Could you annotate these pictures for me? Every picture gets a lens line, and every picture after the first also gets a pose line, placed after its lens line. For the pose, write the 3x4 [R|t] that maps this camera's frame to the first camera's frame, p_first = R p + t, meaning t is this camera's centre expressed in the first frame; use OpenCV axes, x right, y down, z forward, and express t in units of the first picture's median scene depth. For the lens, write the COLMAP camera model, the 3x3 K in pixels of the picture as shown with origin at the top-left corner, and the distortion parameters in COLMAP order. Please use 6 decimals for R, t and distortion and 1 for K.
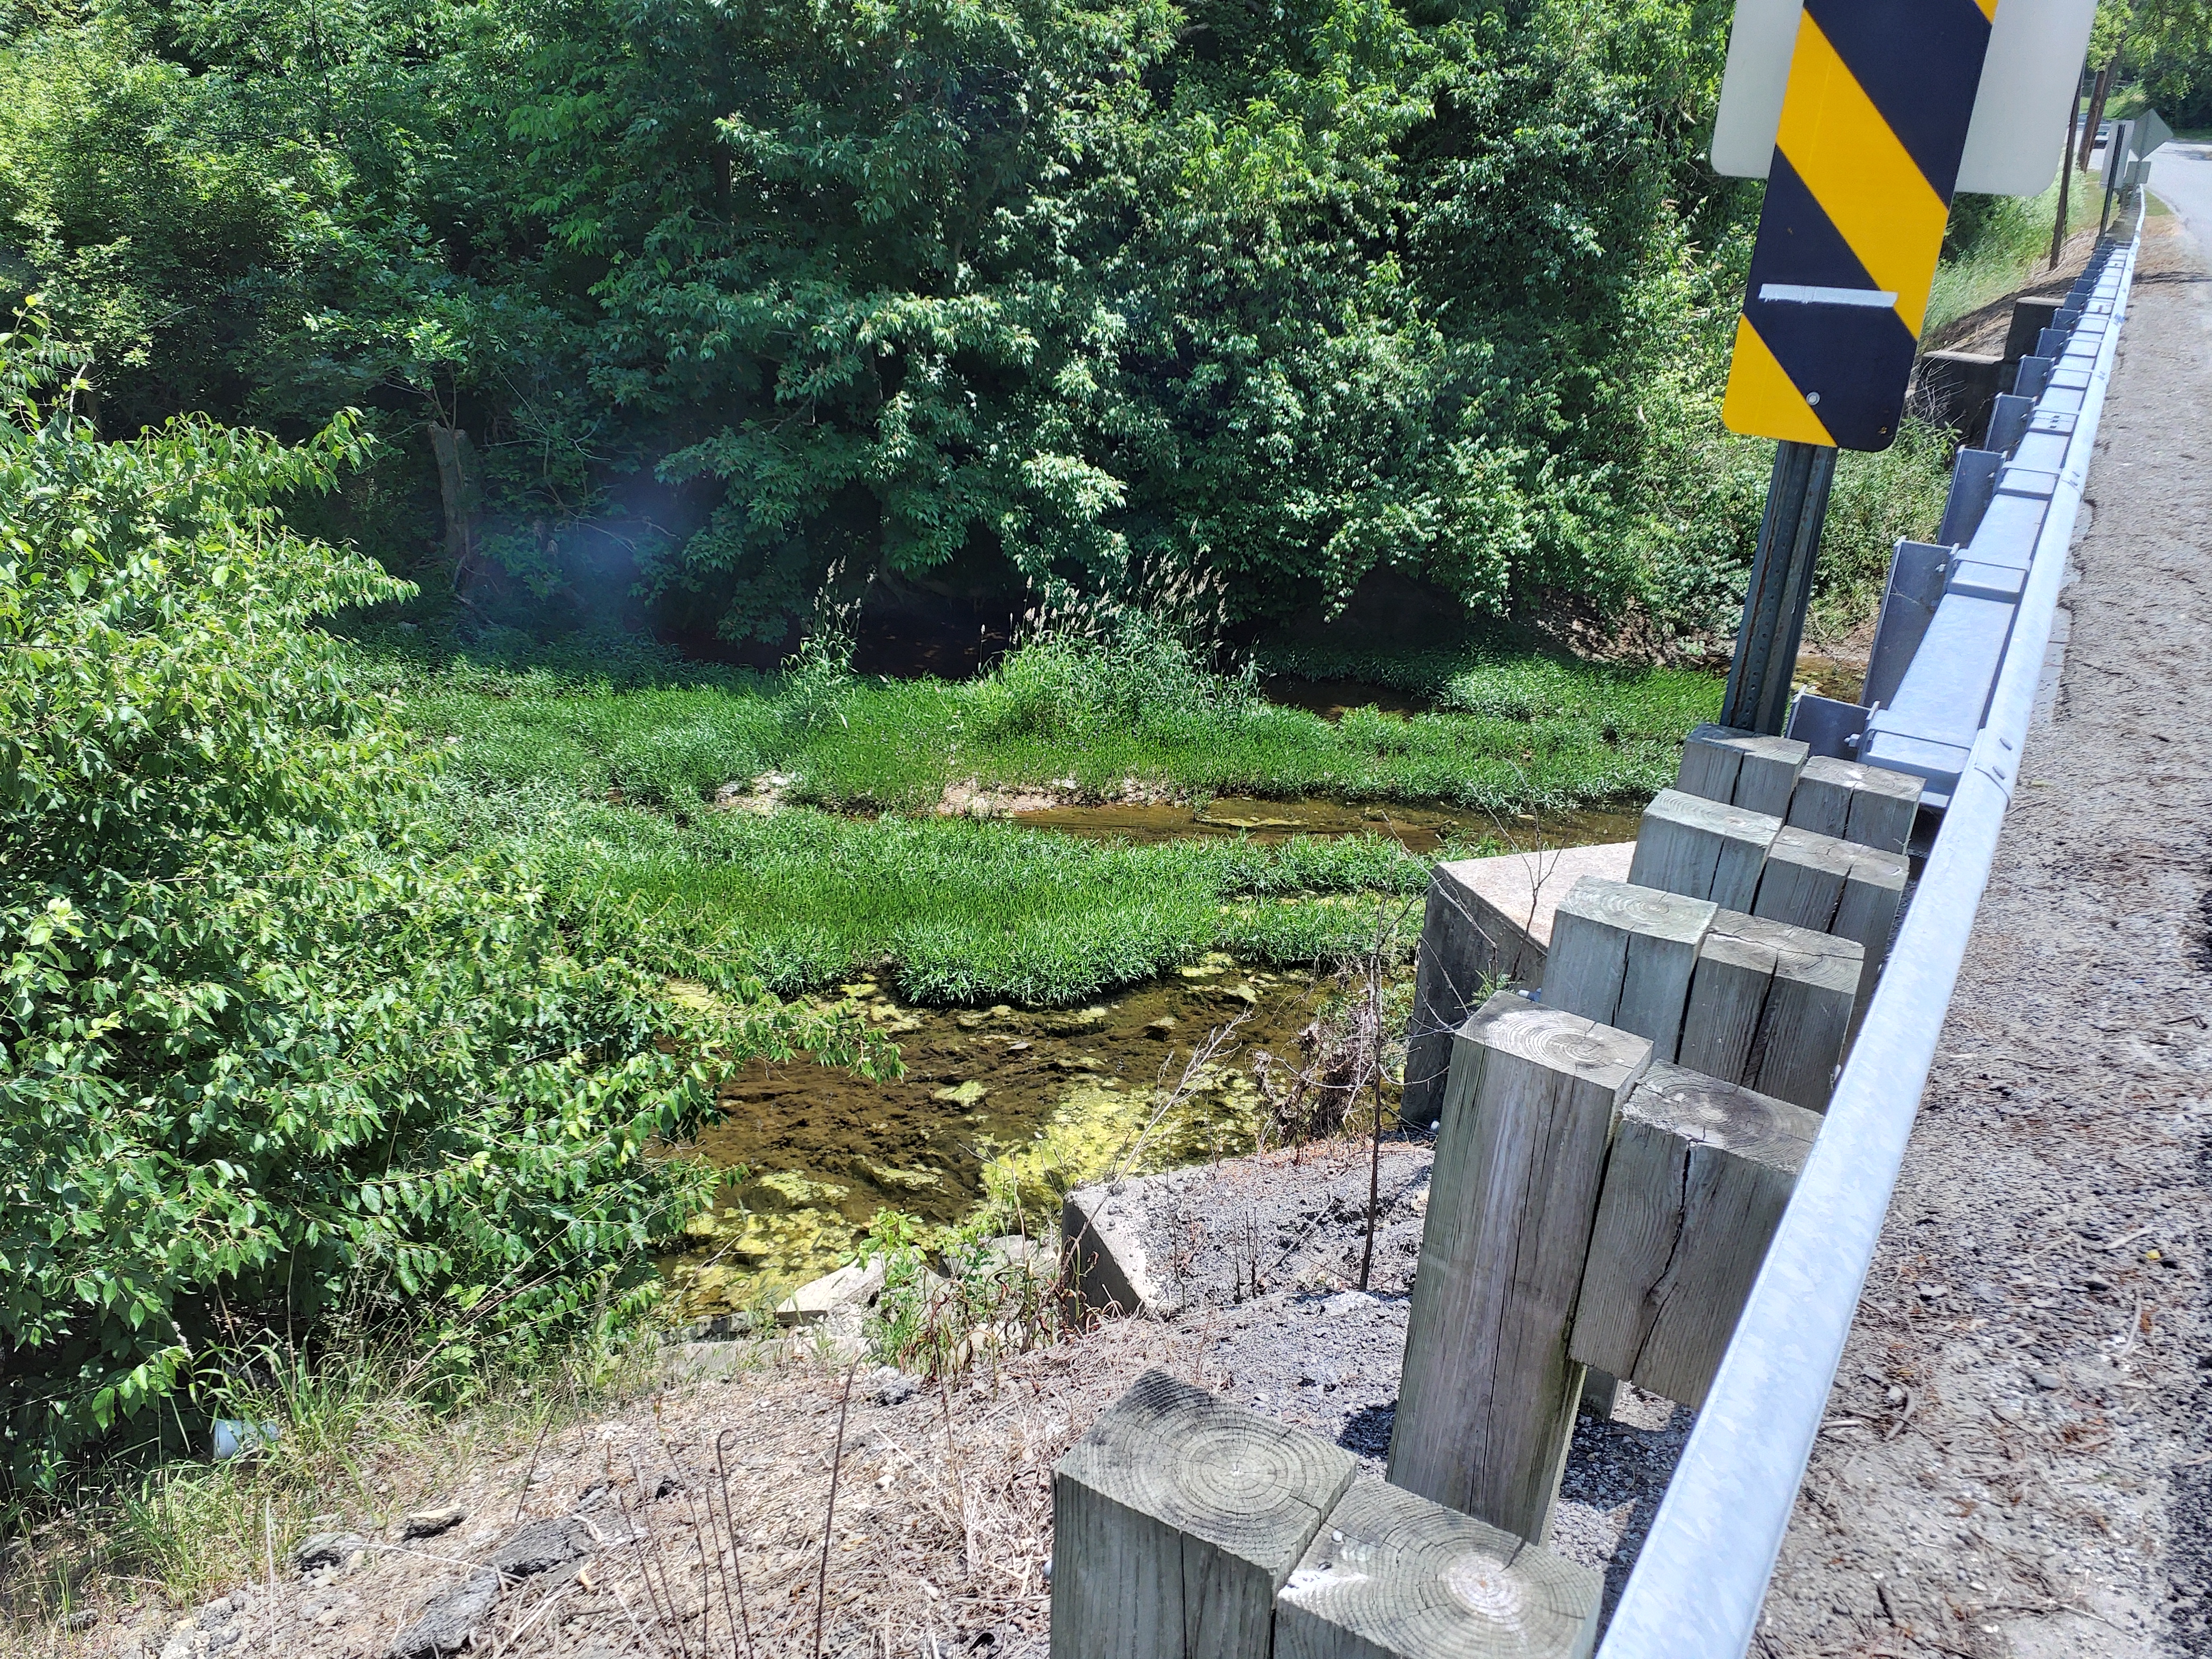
lens RADIAL K [[1628.1, 0, 1162.6], [0, 1628.1, 825.5], [0, 0, 1]] dist [0.183431, -0.428369]
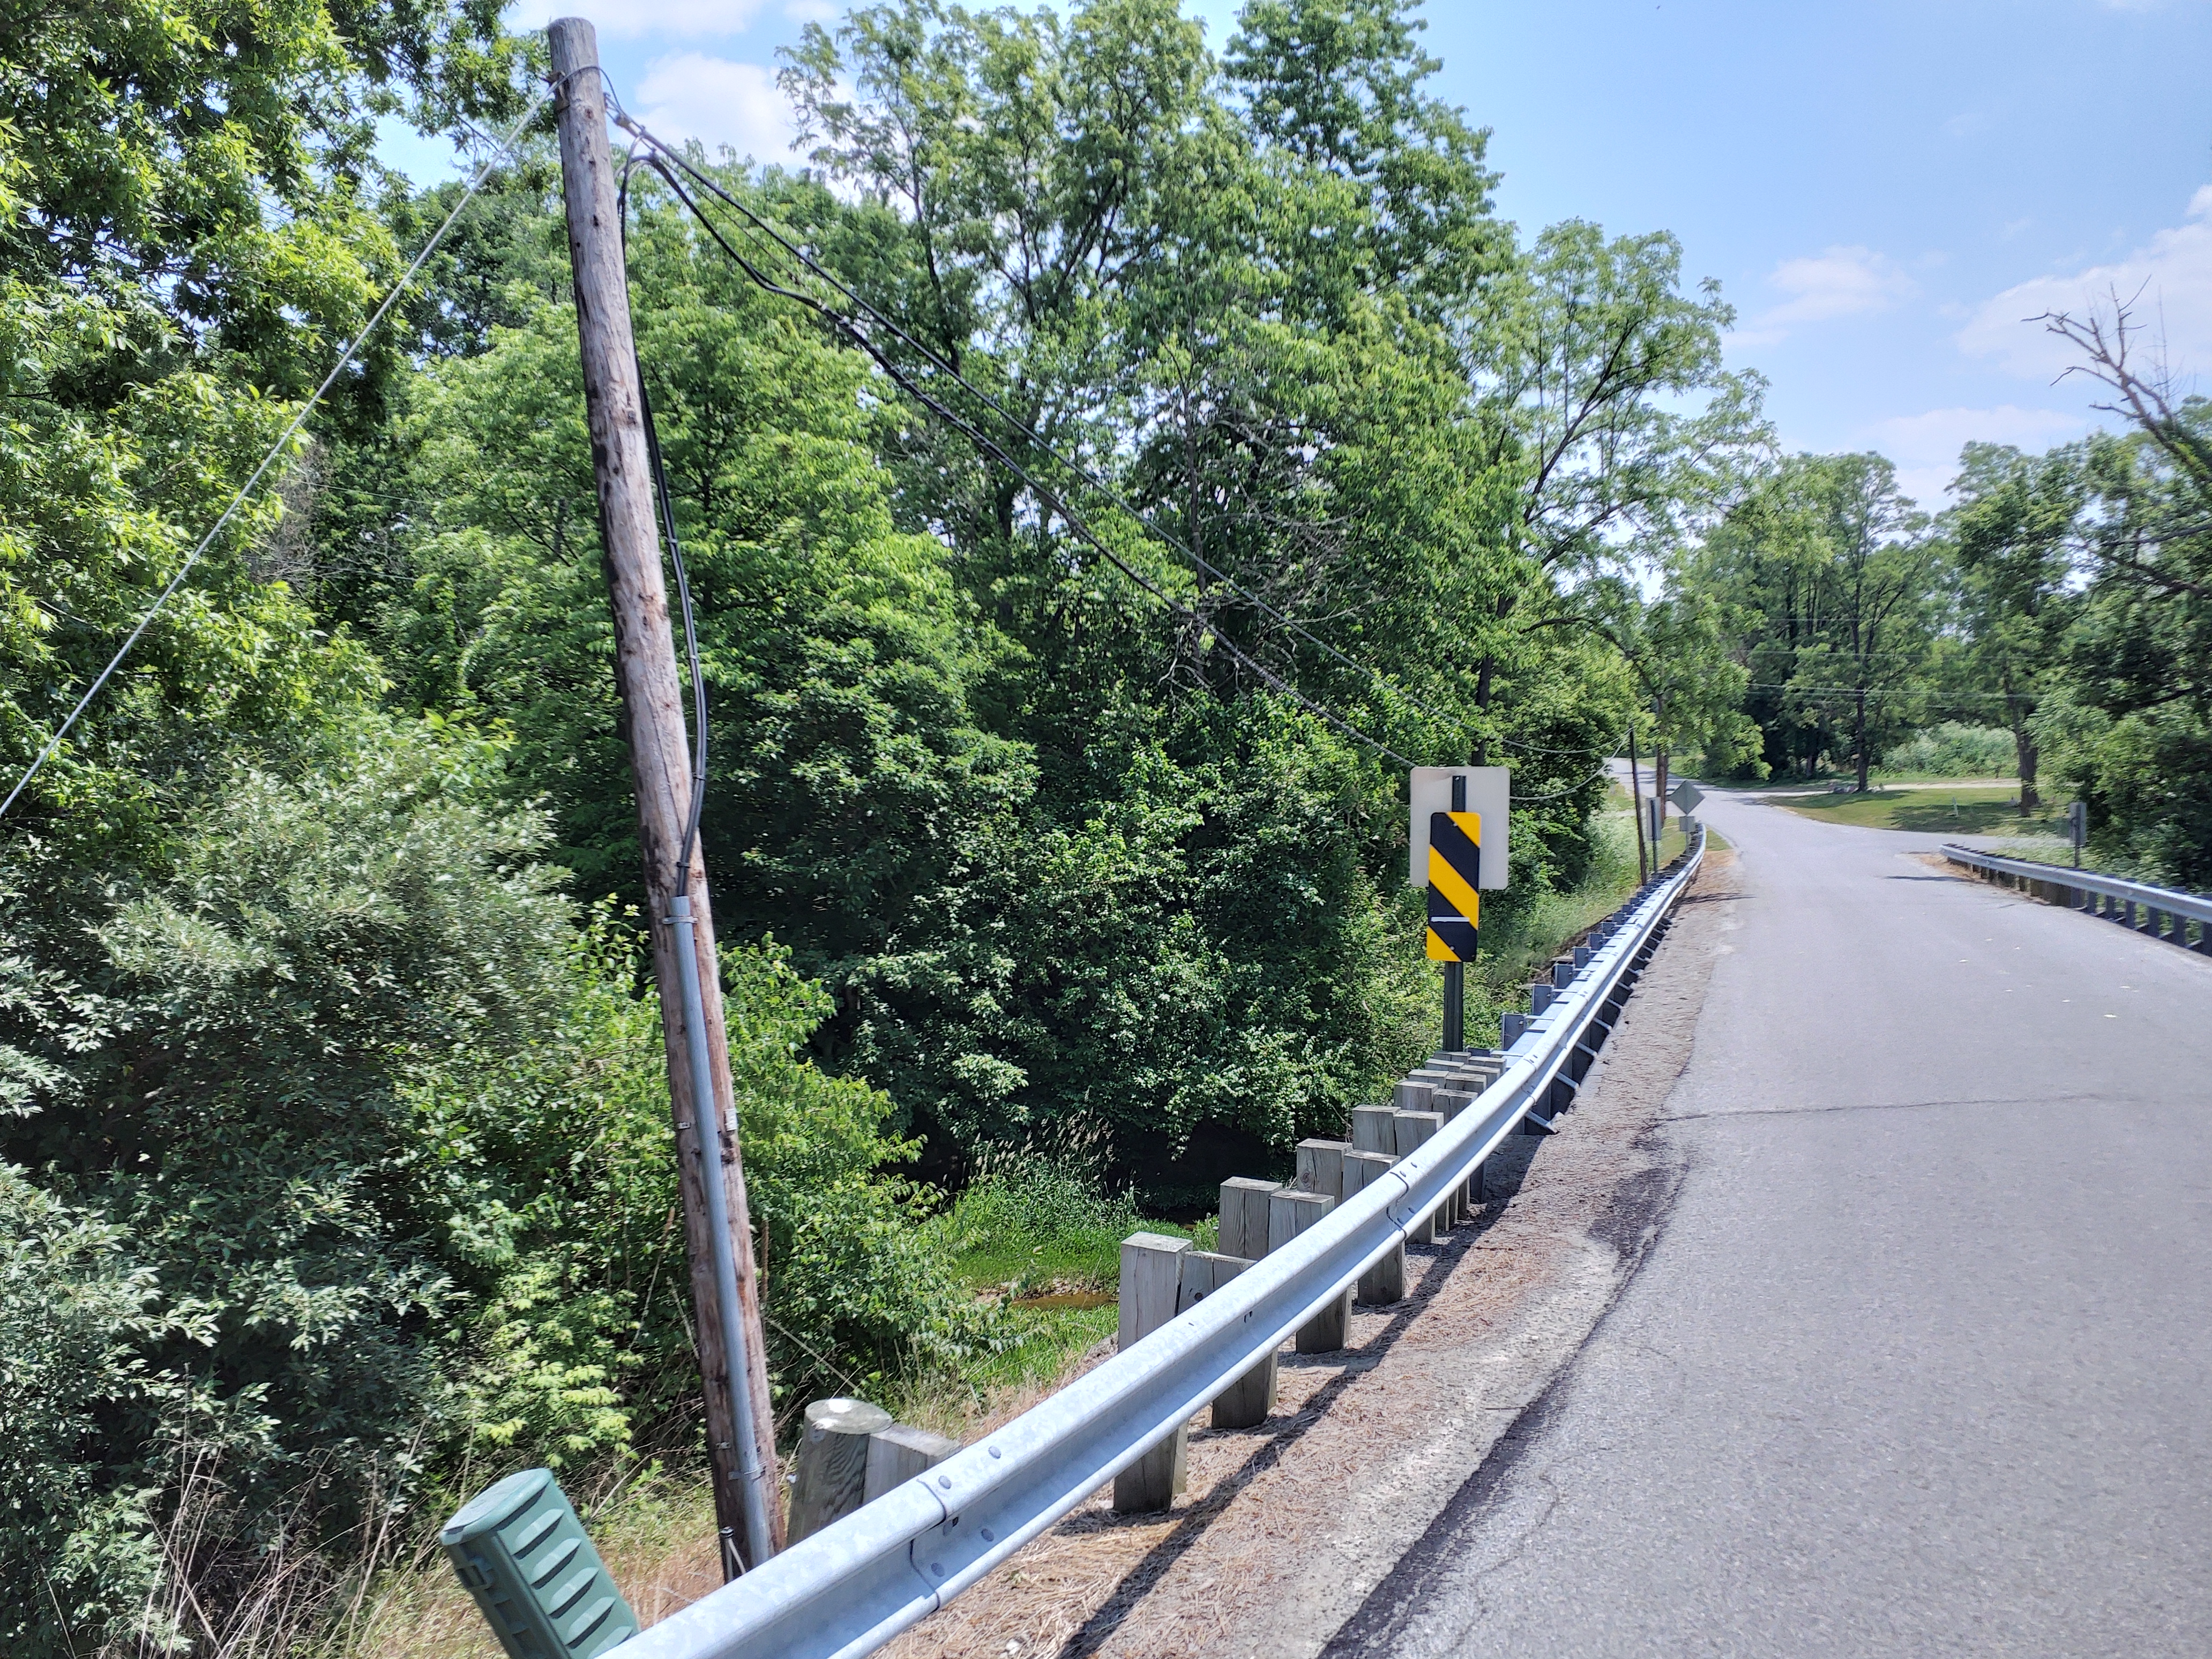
lens RADIAL K [[1628.1, 0, 1162.6], [0, 1628.1, 825.5], [0, 0, 1]] dist [0.183431, -0.428369]
pose [[0.984113, -0.045544, 0.171603, -0.128924], [0.106865, 0.923795, -0.367671, 0.117617], [-0.141781, 0.380168, 0.913986, -0.355328]]
